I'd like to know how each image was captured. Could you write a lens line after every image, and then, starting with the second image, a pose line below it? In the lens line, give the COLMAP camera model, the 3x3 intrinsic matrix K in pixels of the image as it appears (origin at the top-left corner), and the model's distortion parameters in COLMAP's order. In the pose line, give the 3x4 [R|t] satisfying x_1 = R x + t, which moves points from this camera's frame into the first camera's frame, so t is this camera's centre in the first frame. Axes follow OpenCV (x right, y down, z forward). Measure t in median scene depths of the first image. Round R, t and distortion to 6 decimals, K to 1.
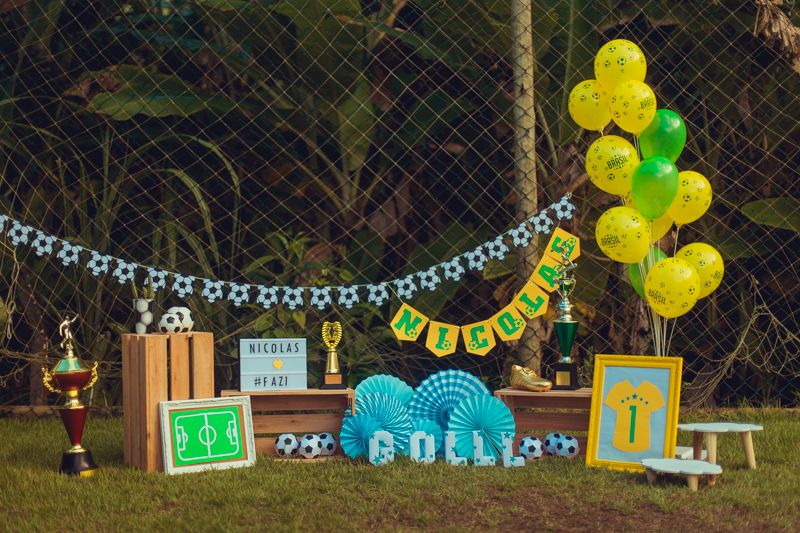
lens RADIAL K [[1160.2, 0, 404.7], [0, 1160.2, 251.9], [0, 0, 1]] dist [-0.004247, 0.000000]
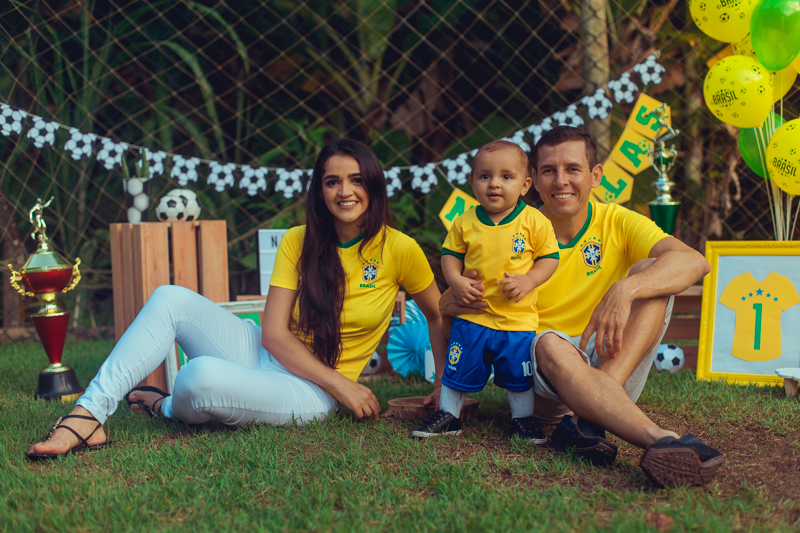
lens RADIAL K [[1160.2, 0, 398.9], [0, 1160.2, 264.1], [0, 0, 1]] dist [-0.004247, 0.000000]
pose [[0.999878, -0.015594, 0.000102, -0.043560], [0.015558, 0.997973, 0.061704, 0.047848], [-0.001064, -0.061695, 0.998094, 0.191785]]
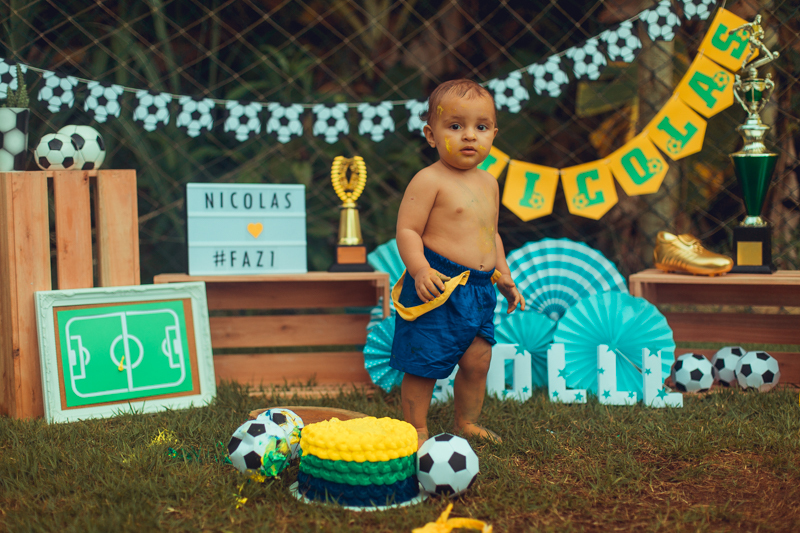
lens RADIAL K [[1160.2, 0, 398.3], [0, 1160.2, 263.9], [0, 0, 1]] dist [-0.004247, 0.000000]
pose [[0.999686, 0.001574, -0.024993, -0.022627], [0.000959, 0.994883, 0.101031, 0.053477], [0.025024, -0.101023, 0.994569, 0.404729]]
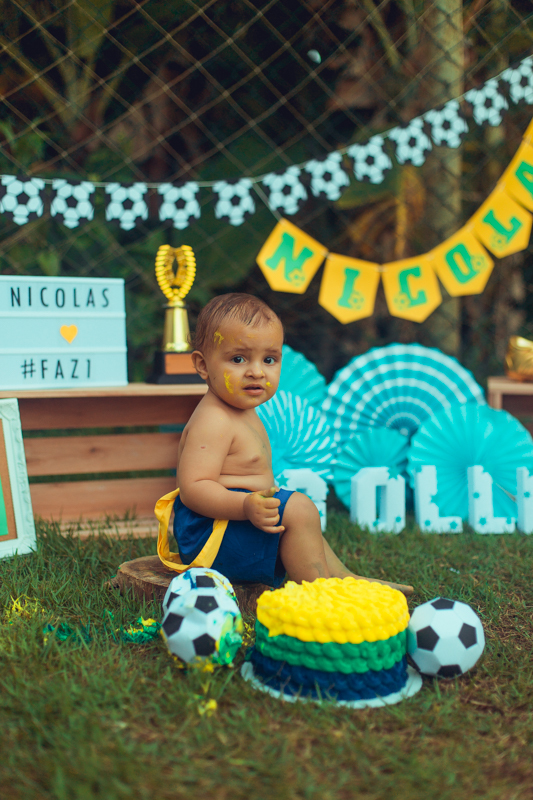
lens RADIAL K [[1160.2, 0, 269.9], [0, 1160.2, 392.6], [0, 0, 1]] dist [-0.004247, 0.000000]
pose [[0.980508, -0.004946, 0.196417, -0.115711], [-0.021033, 0.991297, 0.129956, 0.055494], [-0.195350, -0.131554, 0.971870, 0.495485]]
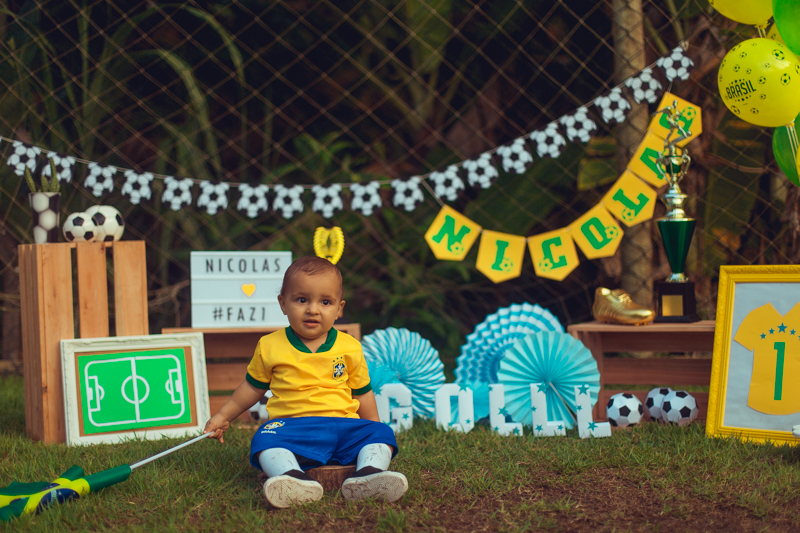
lens RADIAL K [[1160.2, 0, 402.7], [0, 1160.2, 272.7], [0, 0, 1]] dist [-0.004247, 0.000000]
pose [[0.991483, -0.014621, -0.129414, 0.067186], [0.019712, 0.999078, 0.038150, 0.059545], [0.128736, -0.040376, 0.990857, 0.311339]]
